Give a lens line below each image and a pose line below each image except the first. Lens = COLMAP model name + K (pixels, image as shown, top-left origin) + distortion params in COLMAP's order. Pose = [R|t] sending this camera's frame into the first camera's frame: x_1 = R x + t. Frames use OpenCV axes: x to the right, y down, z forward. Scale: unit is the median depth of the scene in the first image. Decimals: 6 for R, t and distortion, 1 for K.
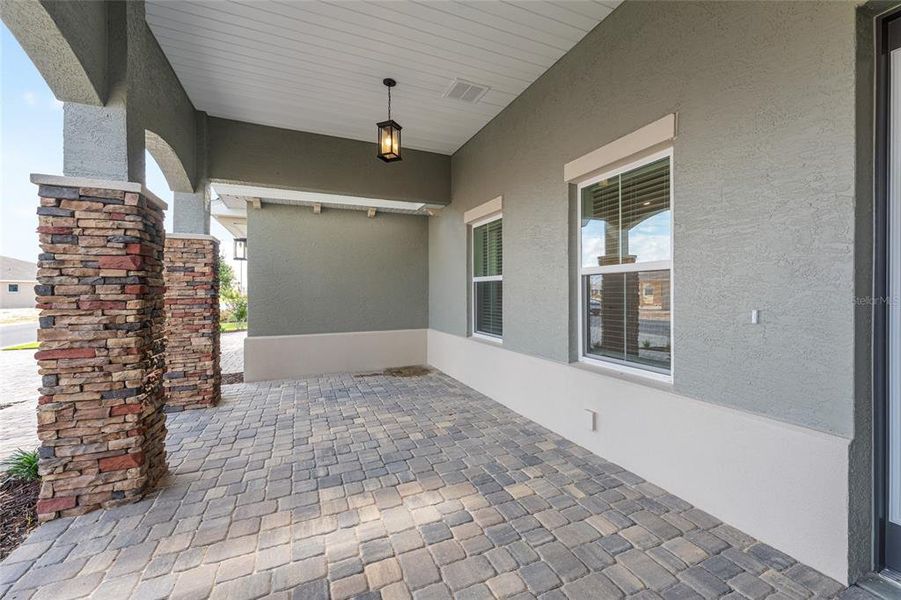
lens RADIAL K [[358.4, 0, 450.8], [0, 358.4, 294.5], [0, 0, 1]] dist [0.001633, 0.000184]
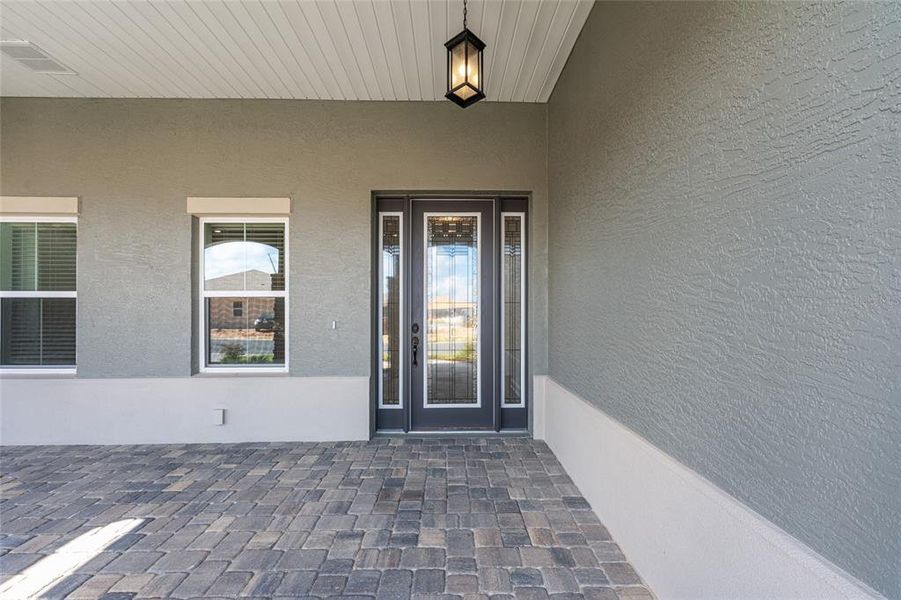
lens RADIAL K [[358.4, 0, 450.5], [0, 358.4, 309.0], [0, 0, 1]] dist [0.001633, 0.000184]
pose [[0.383449, 0.006853, 0.923537, -0.398698], [0.004887, 0.999943, -0.009448, -0.001102], [-0.923549, 0.008136, 0.383394, -0.177719]]
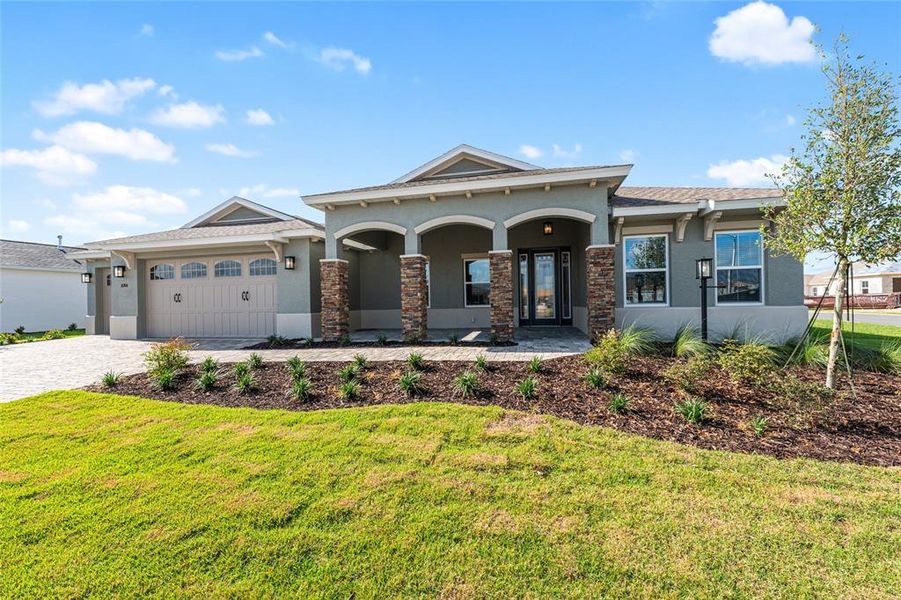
lens RADIAL K [[358.4, 0, 450.6], [0, 358.4, 300.6], [0, 0, 1]] dist [0.001633, 0.000184]
pose [[0.585868, -0.006716, 0.810379, -2.738218], [0.024094, 0.999668, -0.009134, 0.149378], [-0.810049, 0.024877, 0.585835, -1.052272]]
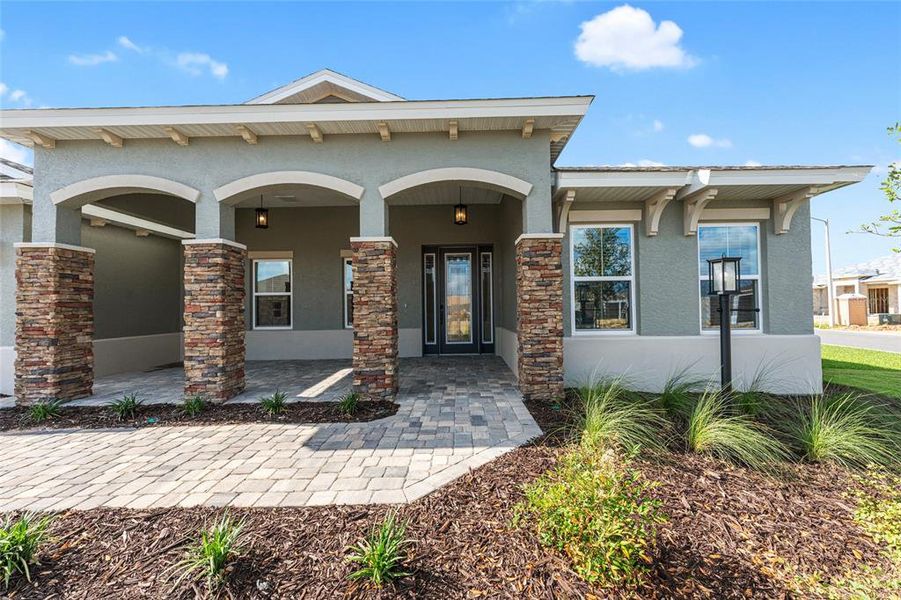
lens RADIAL K [[358.4, 0, 452.9], [0, 358.4, 300.7], [0, 0, 1]] dist [0.001633, 0.000184]
pose [[0.405453, 0.016504, 0.913967, -1.660052], [0.019513, 0.999453, -0.026704, 0.077616], [-0.913908, 0.028661, 0.404909, -0.729197]]
